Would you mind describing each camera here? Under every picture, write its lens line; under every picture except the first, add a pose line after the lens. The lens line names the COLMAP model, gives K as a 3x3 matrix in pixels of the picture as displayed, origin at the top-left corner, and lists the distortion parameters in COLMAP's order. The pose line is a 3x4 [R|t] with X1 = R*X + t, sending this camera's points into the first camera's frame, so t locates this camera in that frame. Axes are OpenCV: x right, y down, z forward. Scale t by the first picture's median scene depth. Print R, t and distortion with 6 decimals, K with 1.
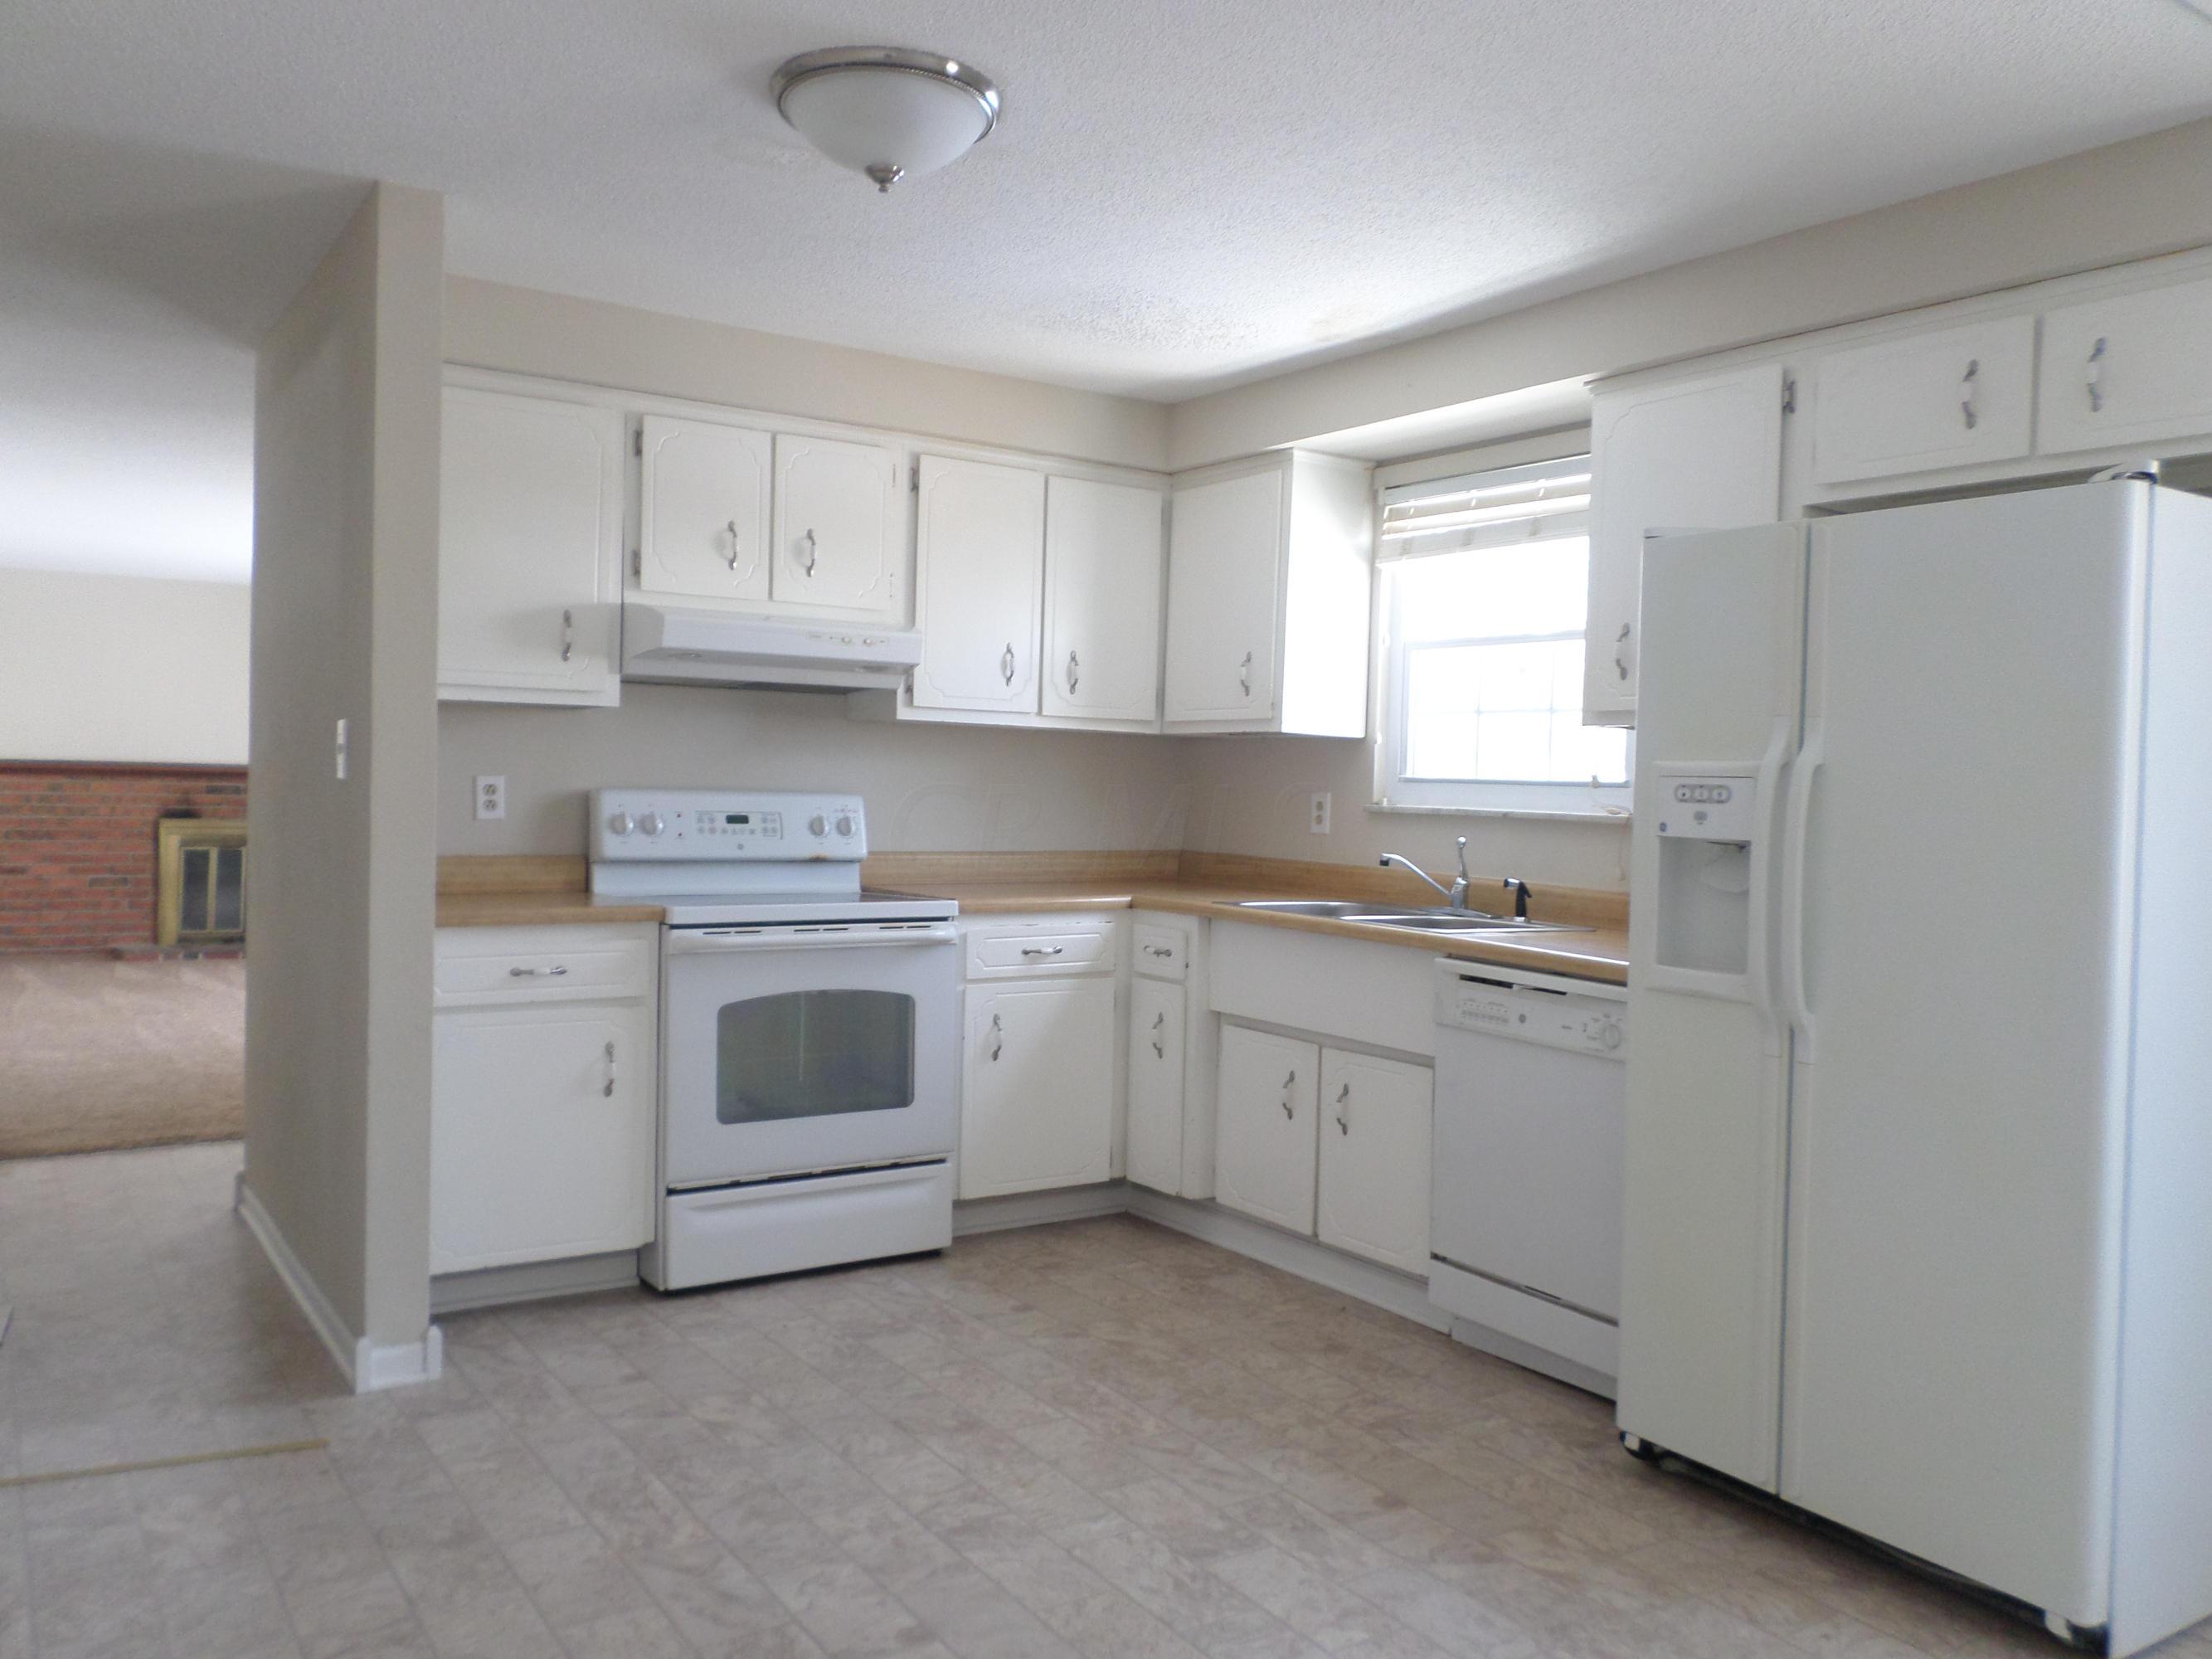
lens RADIAL K [[1714.0, 0, 1105.8], [0, 1714.0, 836.8], [0, 0, 1]] dist [0.003806, -0.017420]
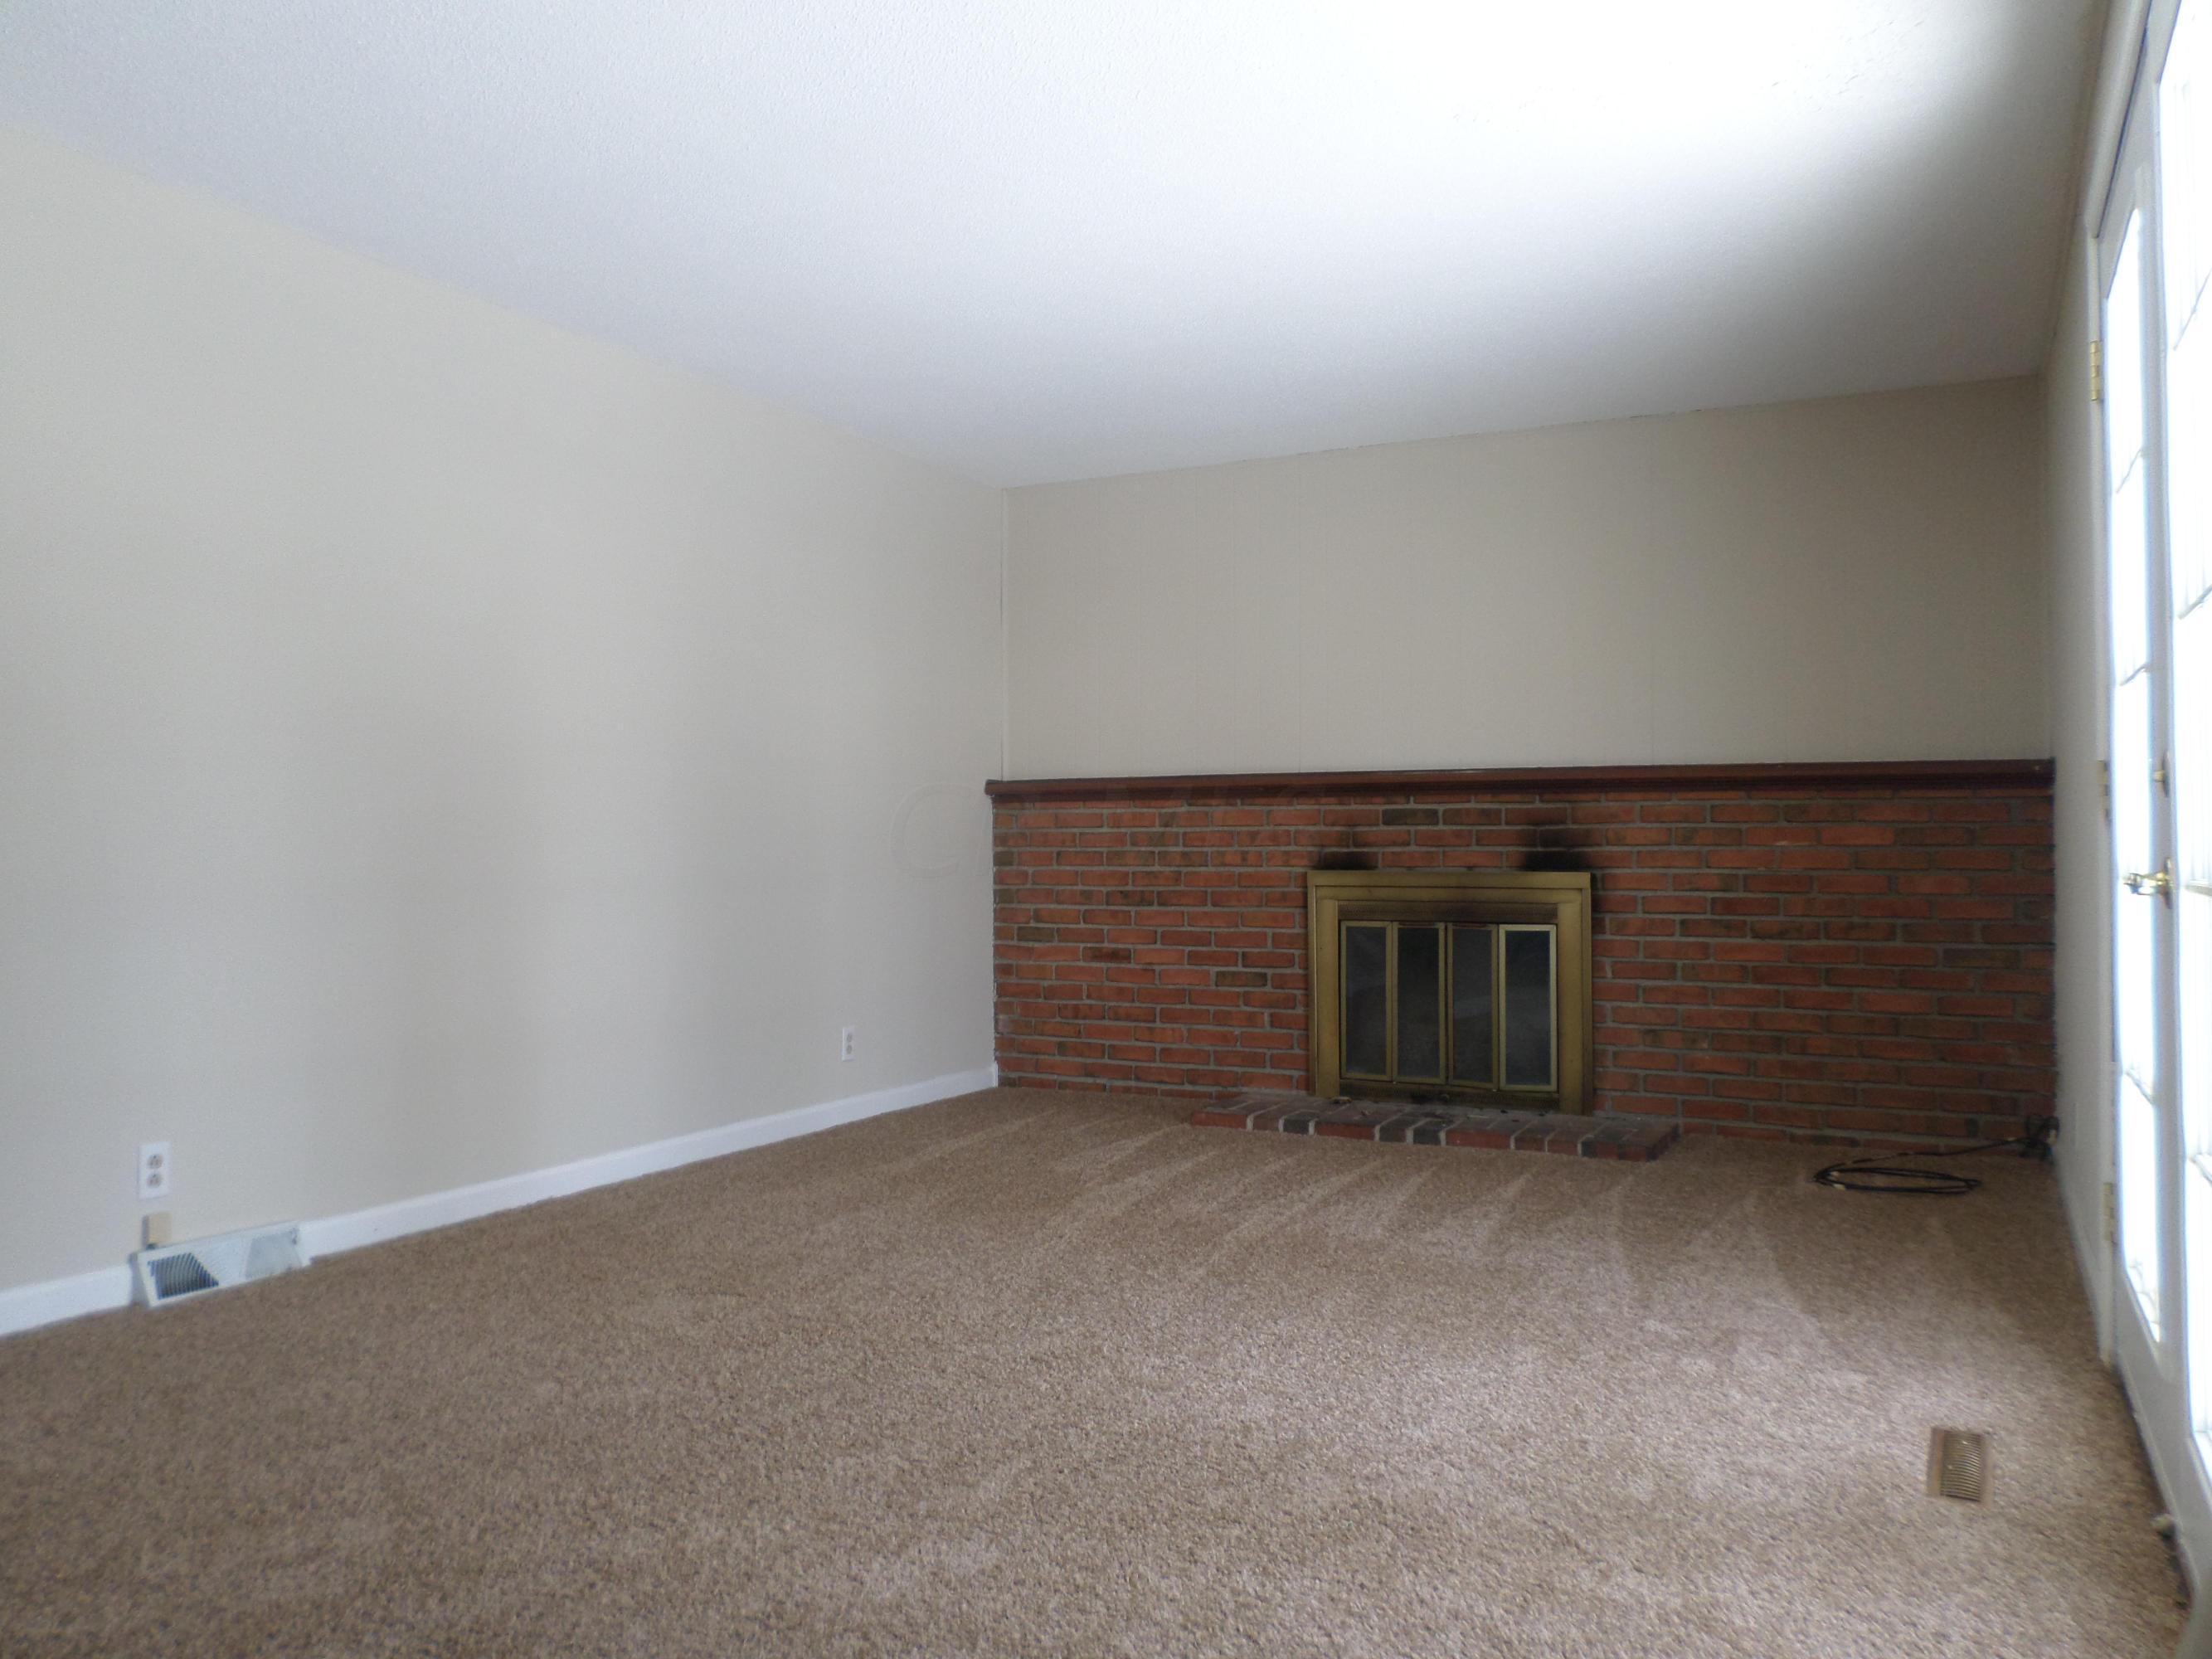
lens RADIAL K [[1714.0, 0, 1105.1], [0, 1714.0, 831.0], [0, 0, 1]] dist [0.003806, -0.017420]
pose [[0.480004, -0.036884, -0.876491, -0.196967], [-0.010380, 0.998807, -0.047716, 0.009224], [0.877205, 0.032002, 0.479049, 1.496589]]
